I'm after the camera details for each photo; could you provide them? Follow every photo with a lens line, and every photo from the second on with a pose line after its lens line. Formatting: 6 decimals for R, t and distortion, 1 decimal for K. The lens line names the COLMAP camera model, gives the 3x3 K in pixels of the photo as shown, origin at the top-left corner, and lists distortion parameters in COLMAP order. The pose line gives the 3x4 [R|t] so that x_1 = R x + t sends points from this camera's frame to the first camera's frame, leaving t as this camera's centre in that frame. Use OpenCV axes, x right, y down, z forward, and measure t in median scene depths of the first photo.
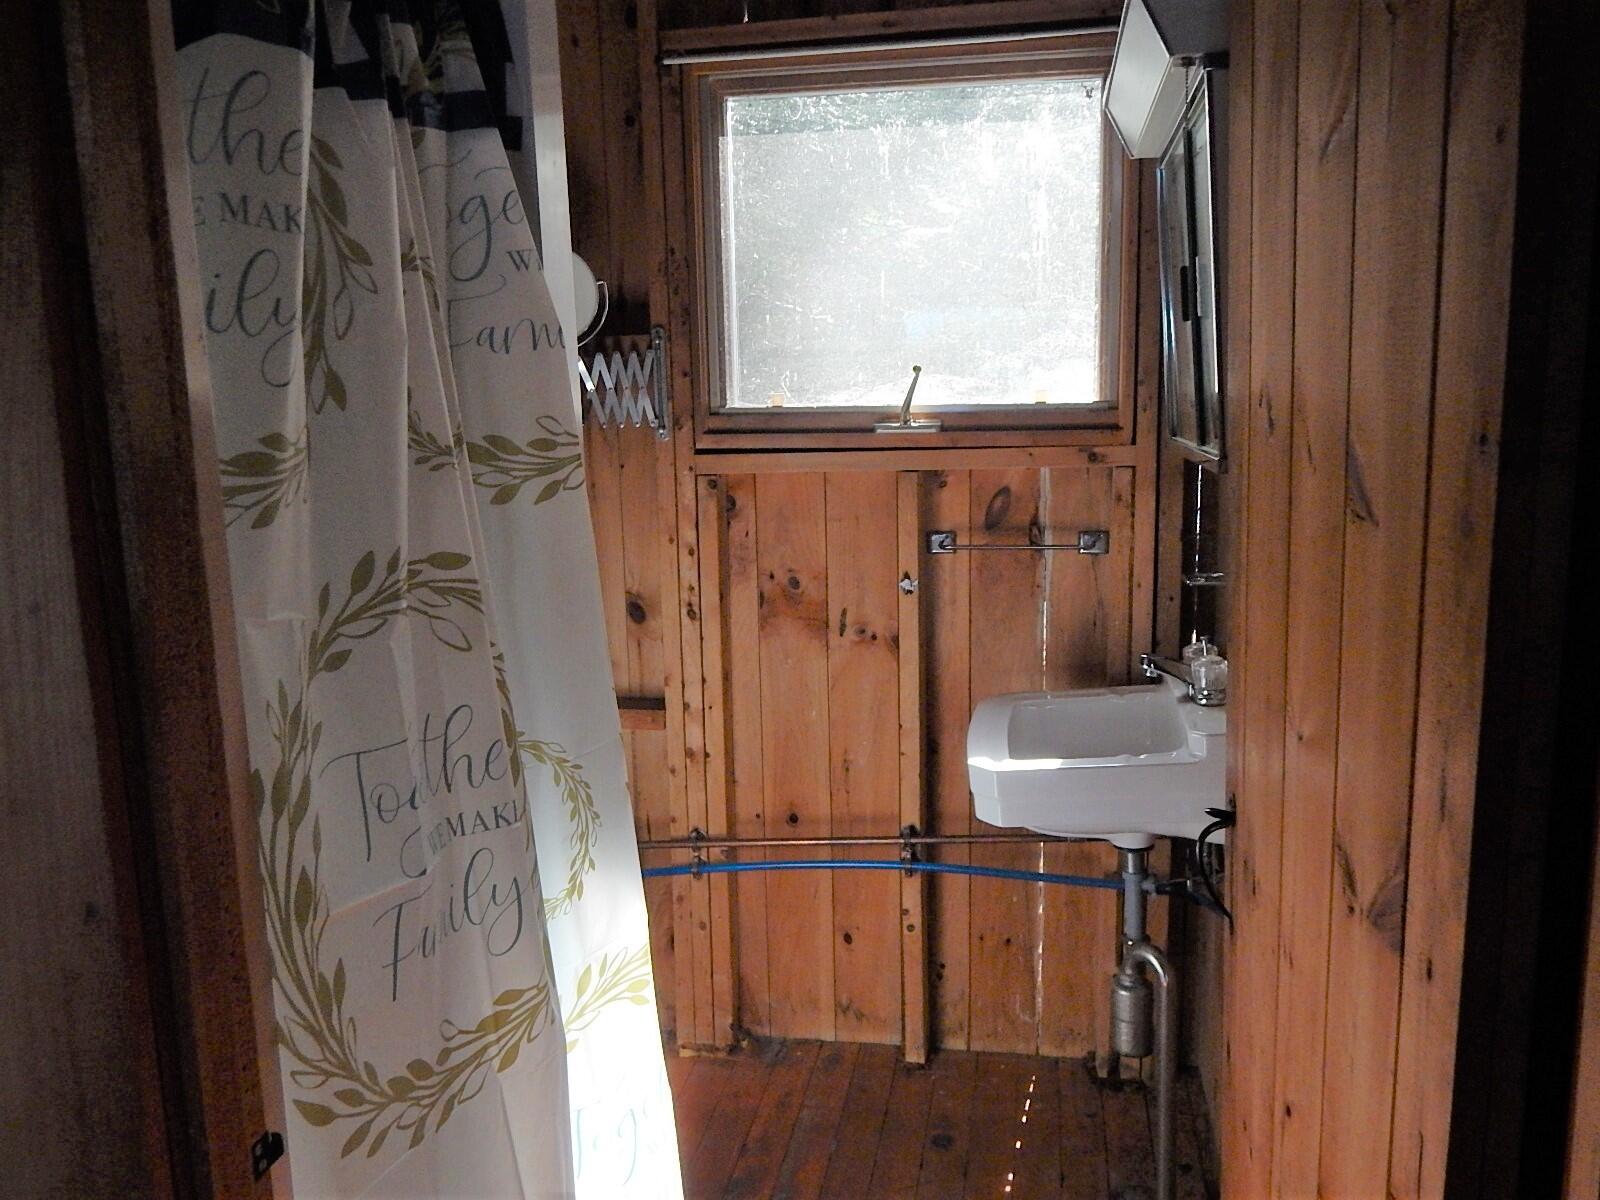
lens RADIAL K [[1310.8, 0, 801.0], [0, 1310.8, 598.1], [0, 0, 1]] dist [0.001270, 0.008958]
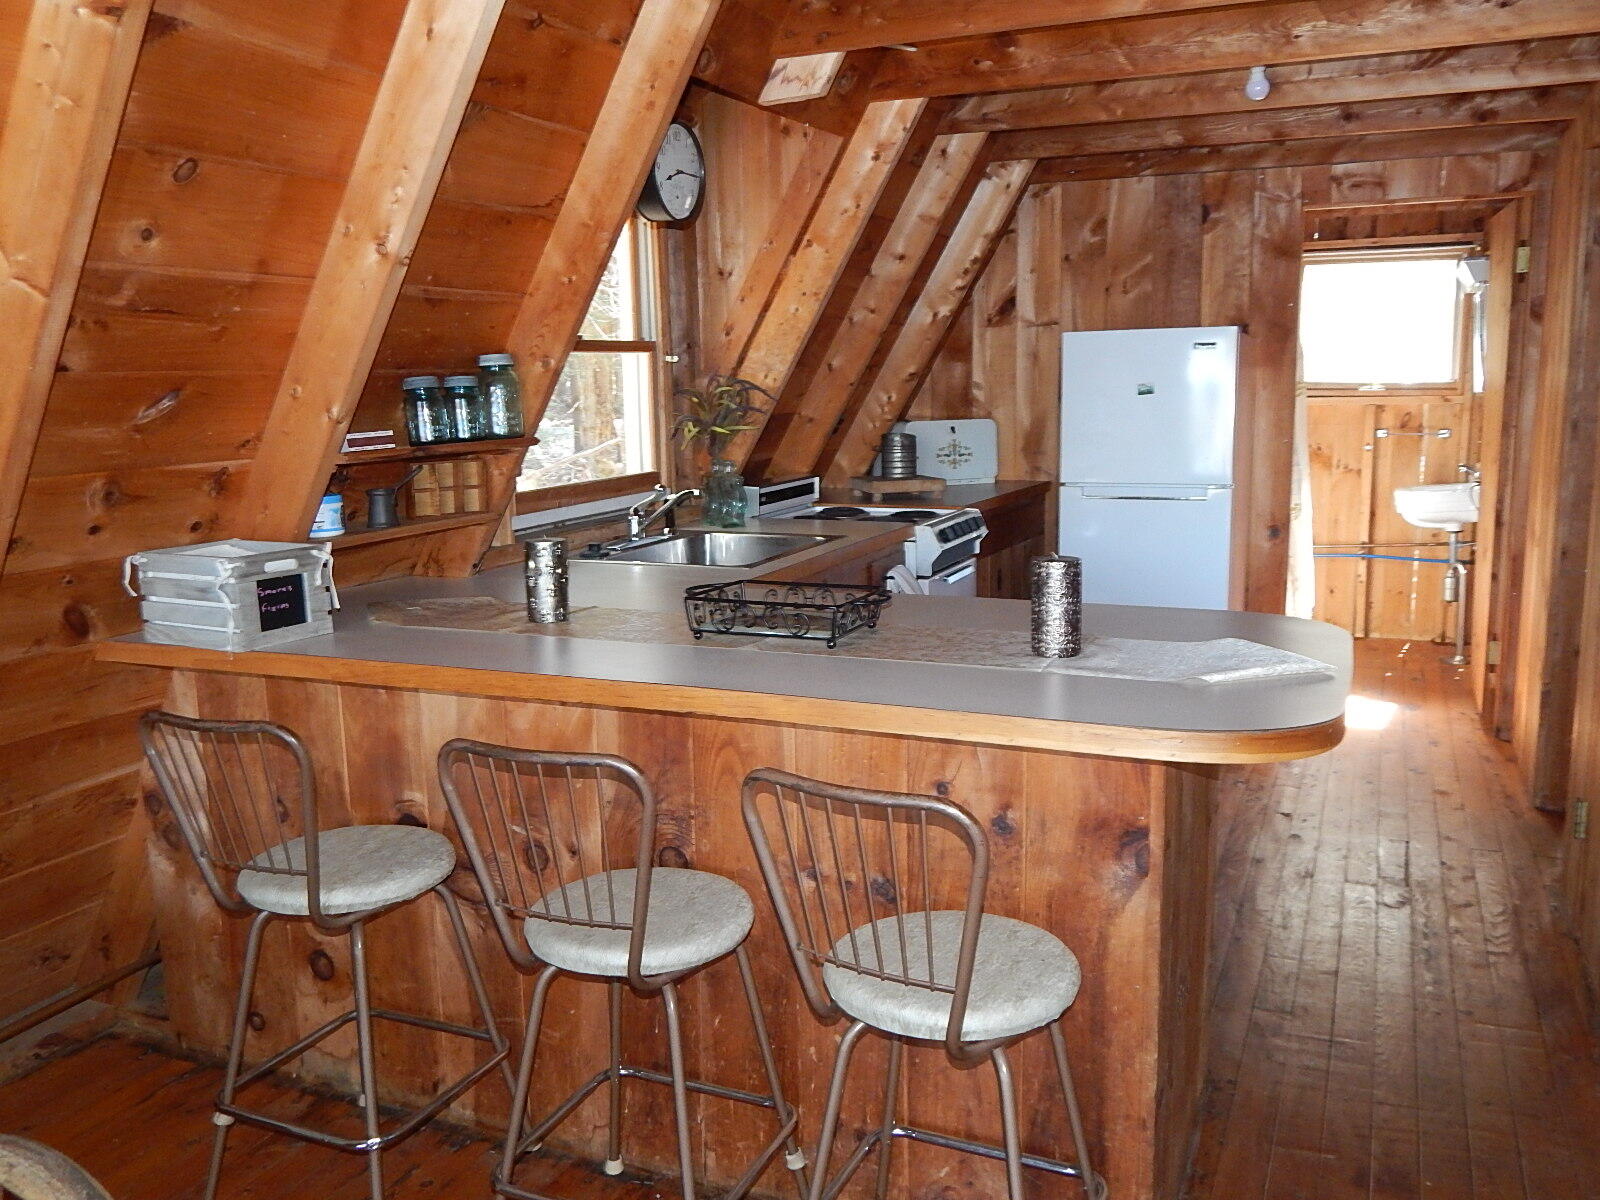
lens RADIAL K [[1310.8, 0, 800.3], [0, 1310.8, 599.5], [0, 0, 1]] dist [0.001270, 0.008958]
pose [[0.969259, 0.045138, -0.241868, -0.372950], [-0.043928, 0.998981, 0.010399, 0.316160], [0.242091, 0.000545, 0.970253, -1.842350]]
